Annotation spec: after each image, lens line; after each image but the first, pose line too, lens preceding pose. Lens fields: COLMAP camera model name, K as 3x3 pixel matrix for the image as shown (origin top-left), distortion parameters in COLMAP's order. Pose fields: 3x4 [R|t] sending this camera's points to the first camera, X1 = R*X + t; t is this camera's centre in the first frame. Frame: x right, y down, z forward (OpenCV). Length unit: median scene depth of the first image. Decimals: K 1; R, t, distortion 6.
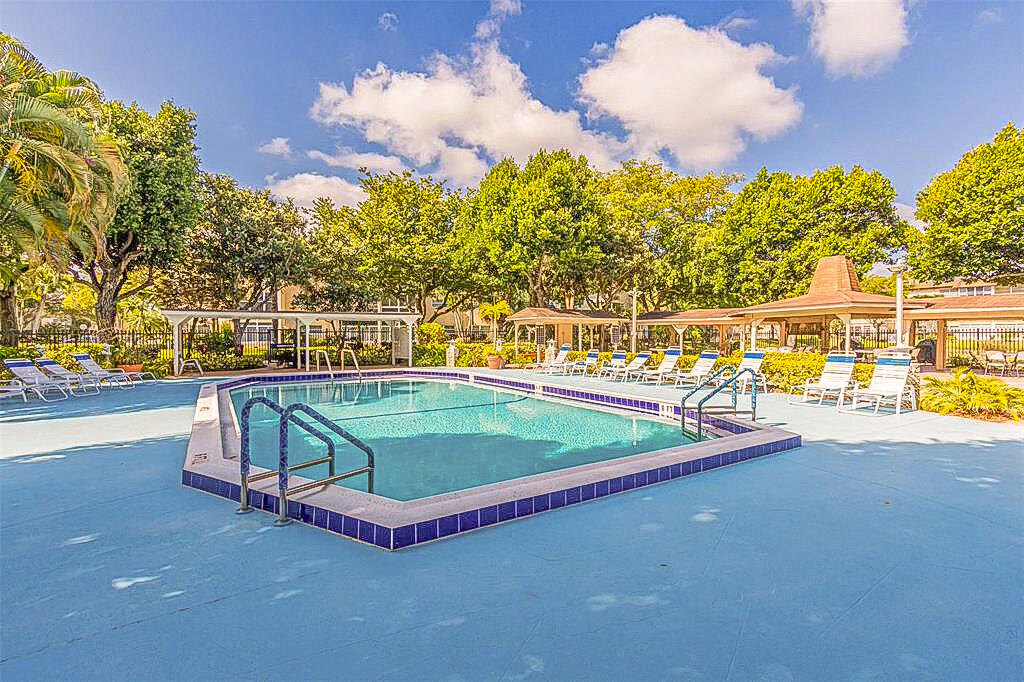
lens RADIAL K [[474.1, 0, 528.1], [0, 474.1, 337.5], [0, 0, 1]] dist [0.003106, -0.000225]
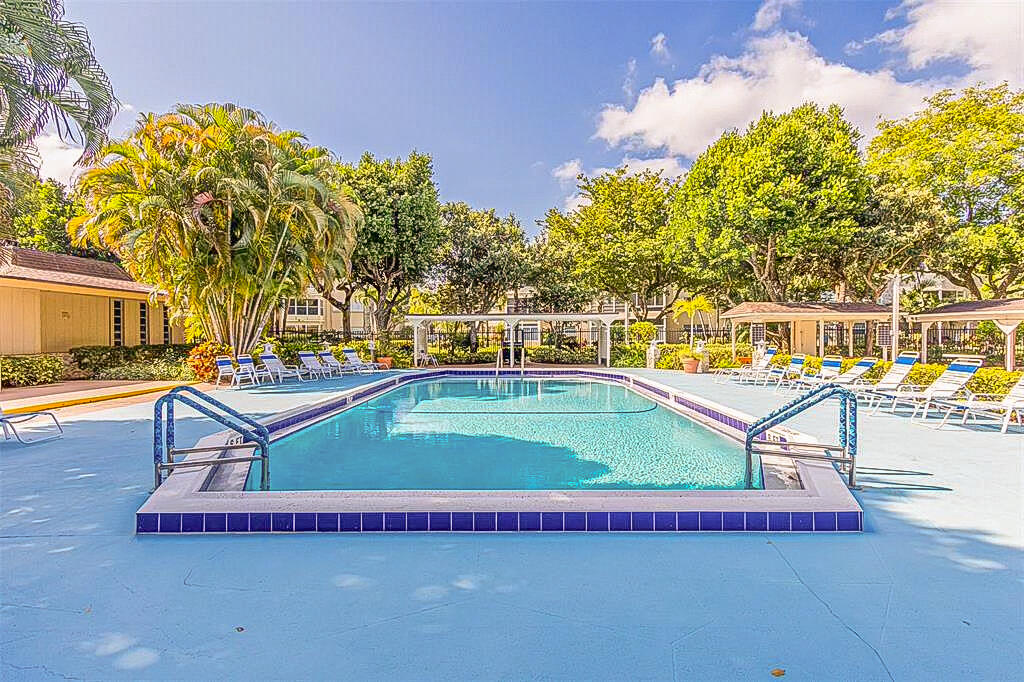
lens RADIAL K [[474.1, 0, 515.0], [0, 474.1, 339.1], [0, 0, 1]] dist [0.003106, -0.000225]
pose [[0.835051, 0.004651, -0.550152, 0.128959], [-0.001648, 0.999981, 0.005952, -0.001660], [0.550169, -0.004063, 0.835043, 0.067108]]
